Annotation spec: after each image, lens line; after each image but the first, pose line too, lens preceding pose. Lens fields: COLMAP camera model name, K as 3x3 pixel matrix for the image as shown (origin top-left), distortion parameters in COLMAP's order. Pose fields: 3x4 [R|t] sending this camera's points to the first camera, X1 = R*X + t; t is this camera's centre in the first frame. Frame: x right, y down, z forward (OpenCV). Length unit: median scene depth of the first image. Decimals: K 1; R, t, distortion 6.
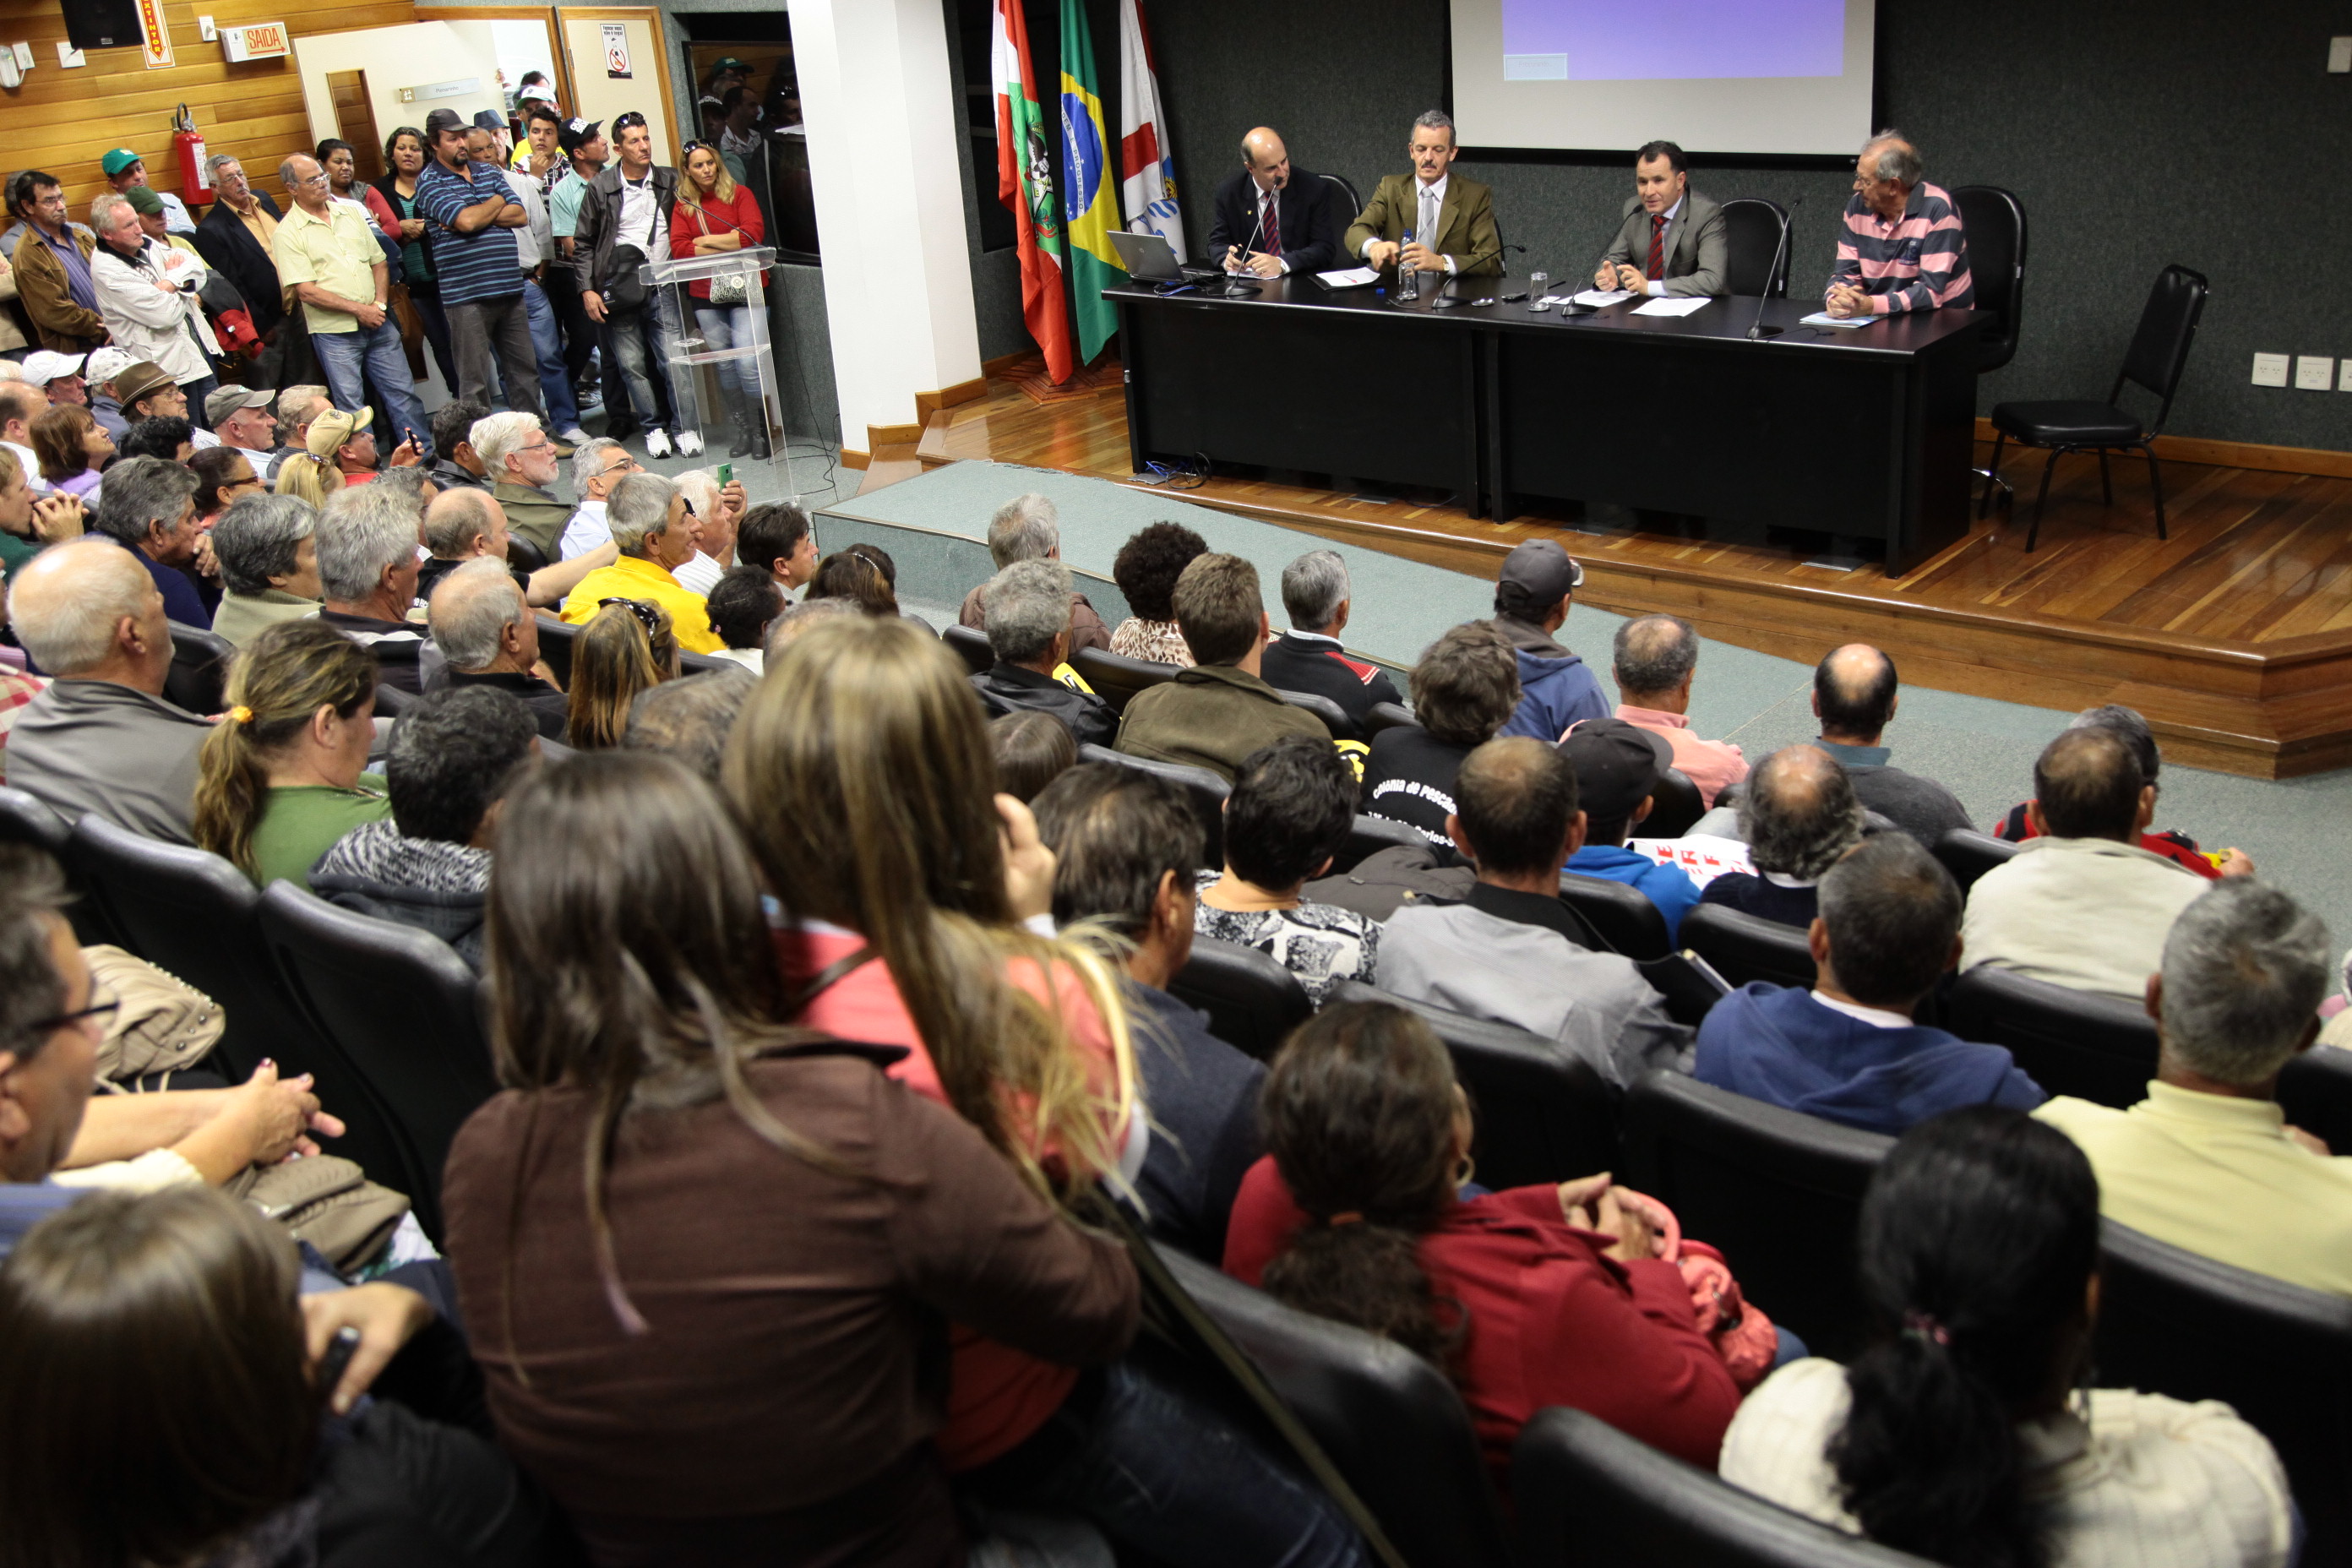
lens RADIAL K [[2456.2, 0, 1179.2], [0, 2456.2, 766.7], [0, 0, 1]] dist [0.038105, 0.000000]
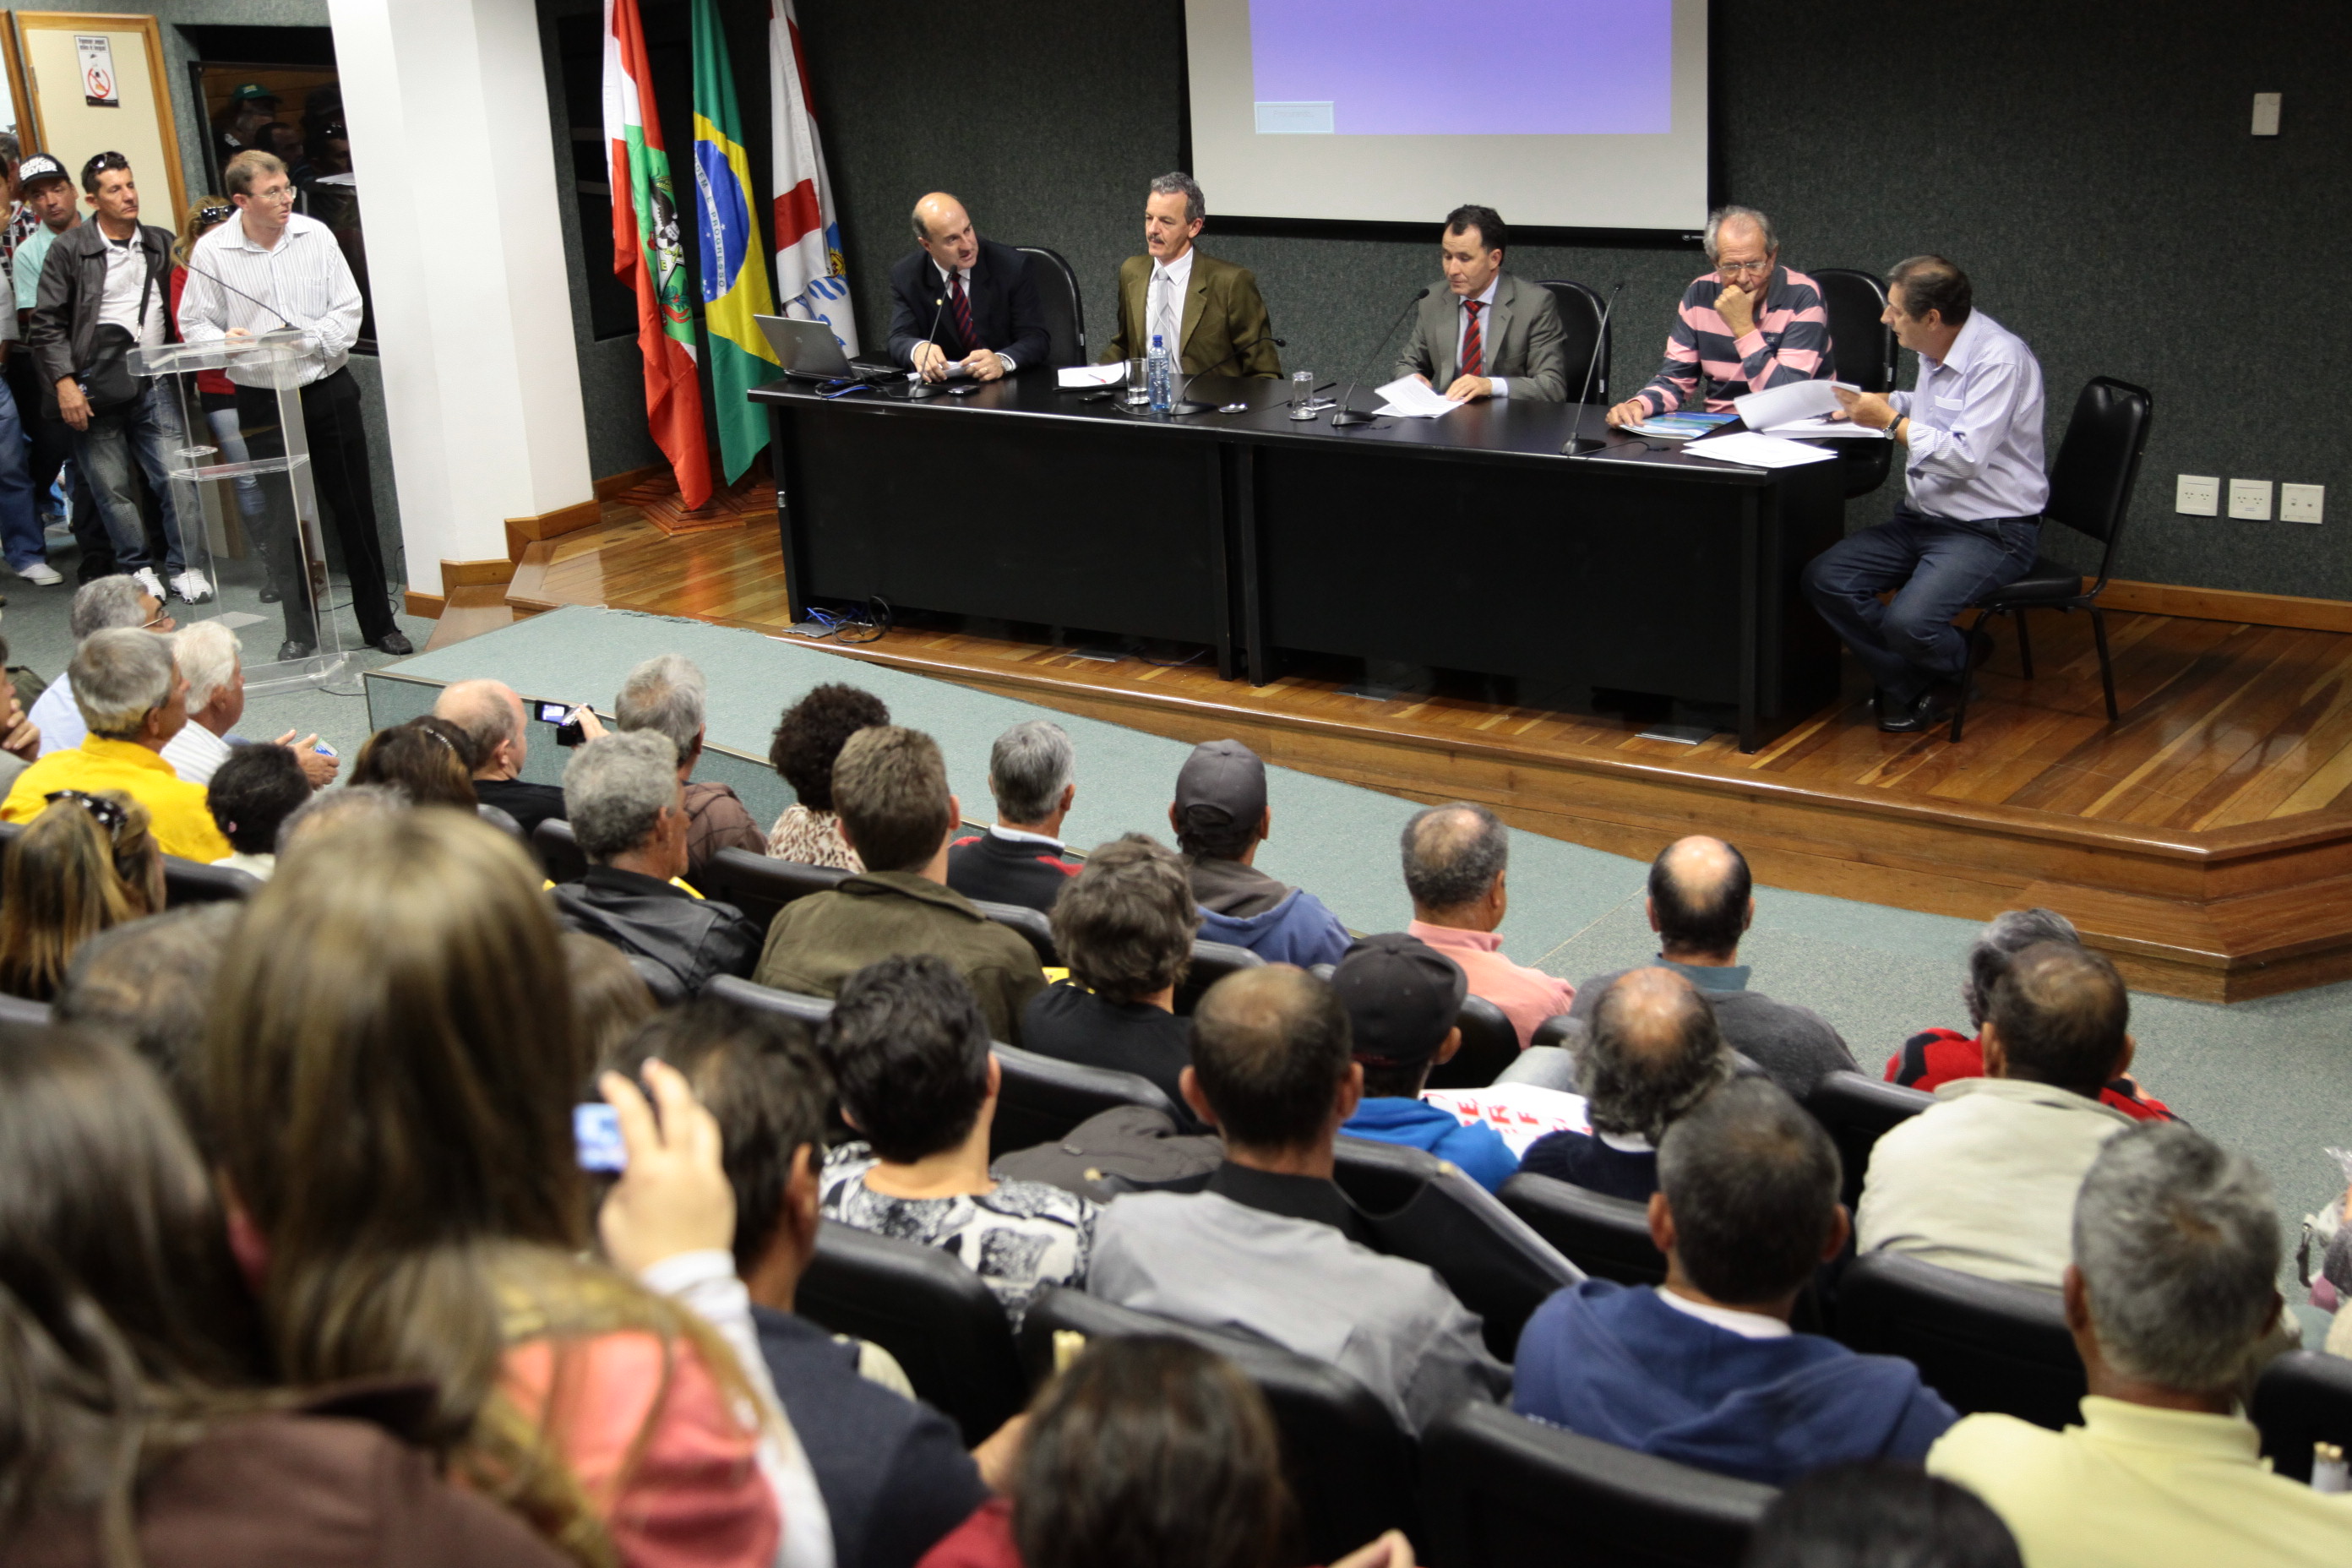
lens RADIAL K [[3150.5, 0, 1168.3], [0, 3150.5, 746.6], [0, 0, 1]] dist [0.130118, 0.000000]
pose [[0.995025, -0.005475, 0.099478, 0.000963], [0.013372, 0.996794, -0.078892, -0.000270], [-0.098727, 0.079829, 0.991907, 0.003032]]
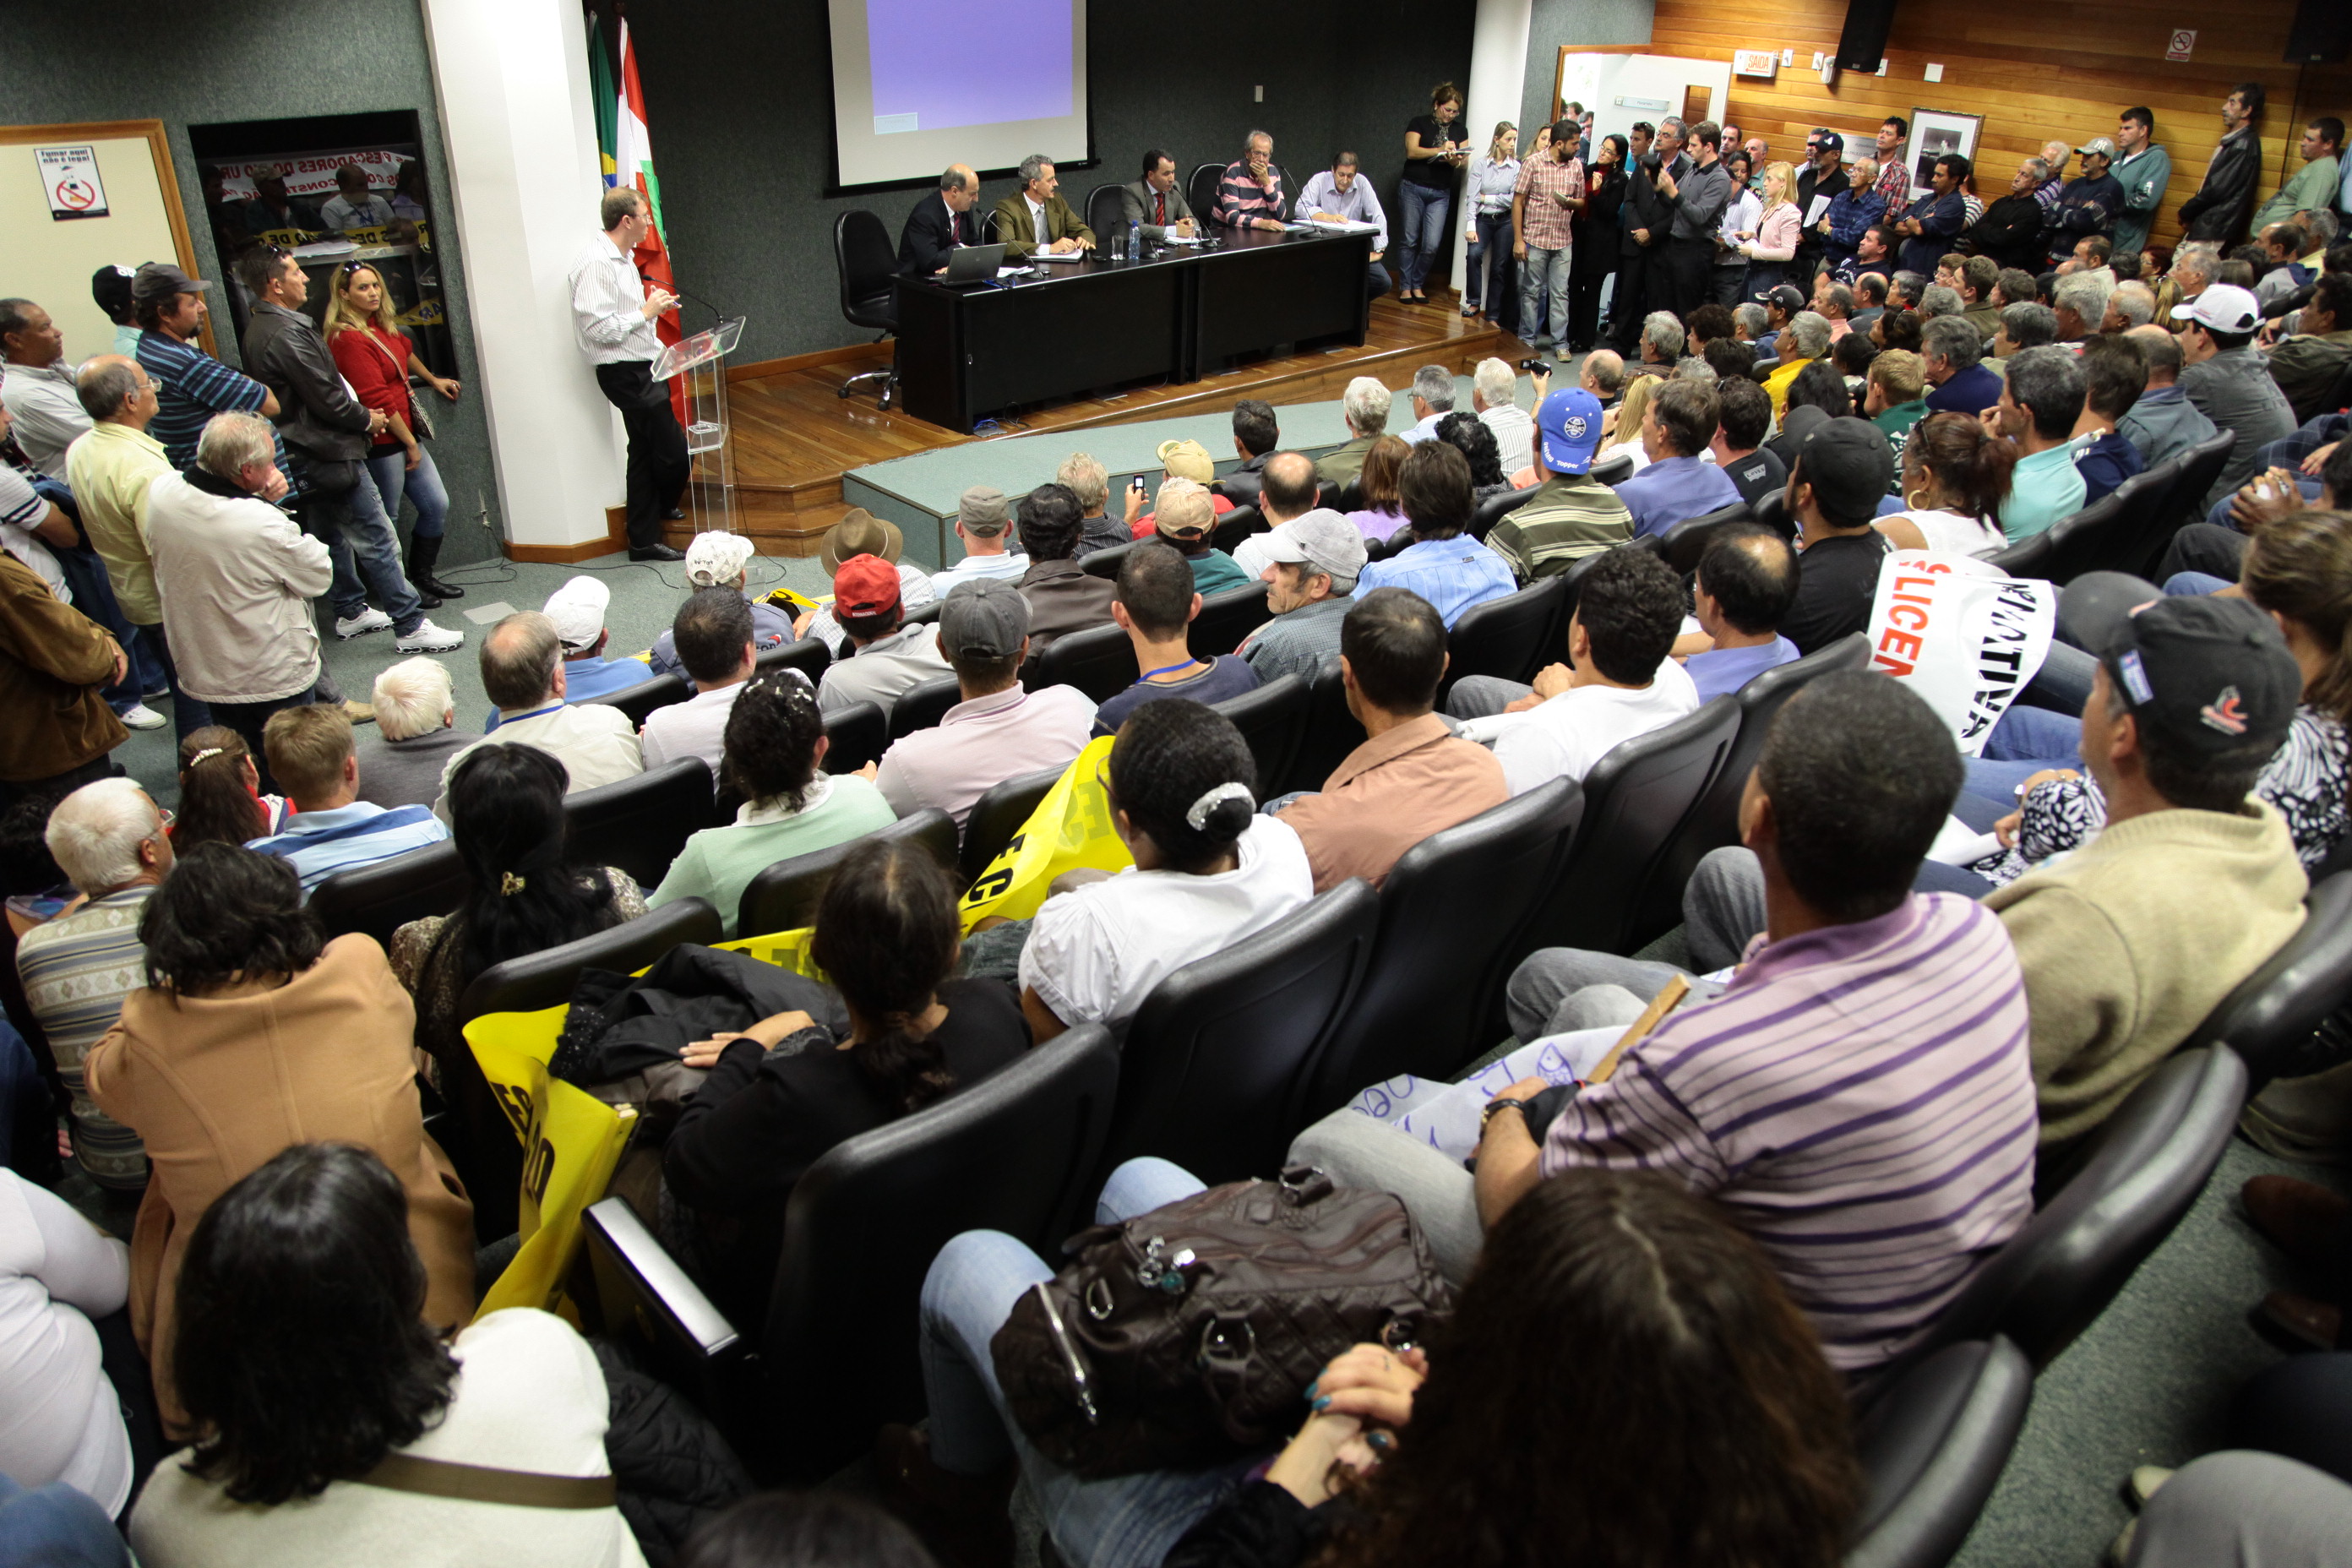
lens RADIAL K [[1611.6, 0, 1198.8], [0, 1611.6, 725.6], [0, 0, 1]] dist [-0.106606, 0.037199]
pose [[0.100293, -0.371409, 0.923037, -1.012467], [0.332565, 0.886870, 0.320722, -0.256761], [-0.937732, 0.274804, 0.212464, 0.899952]]
